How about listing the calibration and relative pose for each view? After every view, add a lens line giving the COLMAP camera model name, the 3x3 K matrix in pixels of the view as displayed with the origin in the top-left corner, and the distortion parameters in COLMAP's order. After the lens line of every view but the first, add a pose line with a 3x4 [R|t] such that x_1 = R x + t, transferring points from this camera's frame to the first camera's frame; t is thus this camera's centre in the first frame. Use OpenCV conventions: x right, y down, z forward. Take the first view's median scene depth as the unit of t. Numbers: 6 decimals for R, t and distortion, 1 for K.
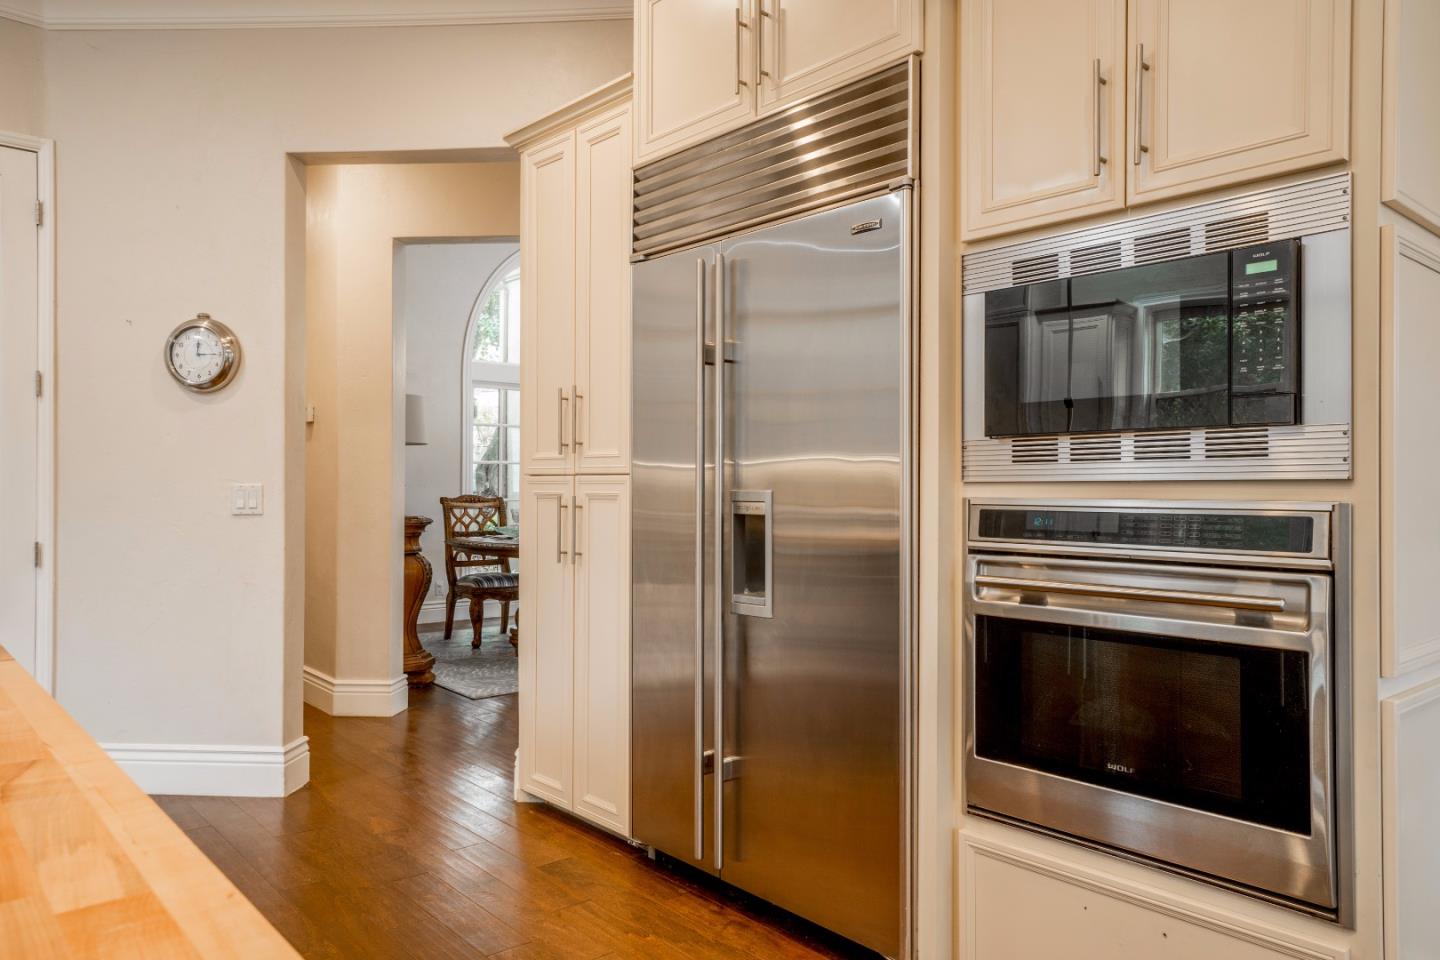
lens RADIAL K [[1017.1, 0, 727.4], [0, 1017.1, 483.7], [0, 0, 1]] dist [0.005007, -0.002607]
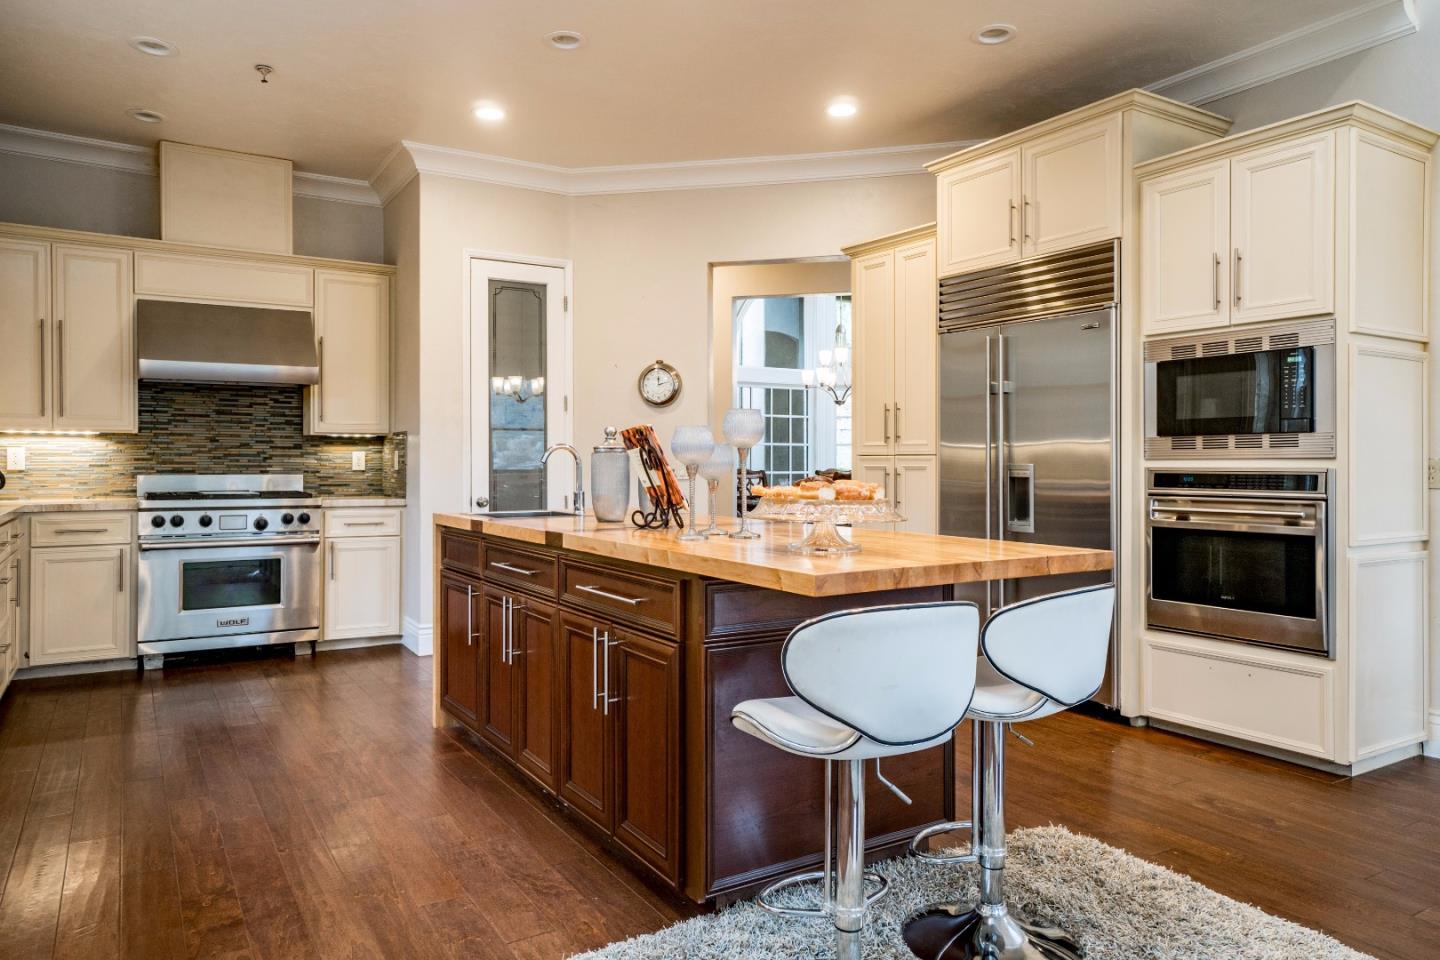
lens RADIAL K [[1017.1, 0, 717.2], [0, 1017.1, 466.9], [0, 0, 1]] dist [0.005007, -0.002607]
pose [[0.990704, -0.005047, -0.135942, -0.313302], [0.006157, 0.999951, 0.007746, -0.006487], [0.135897, -0.008511, 0.990686, -1.037920]]
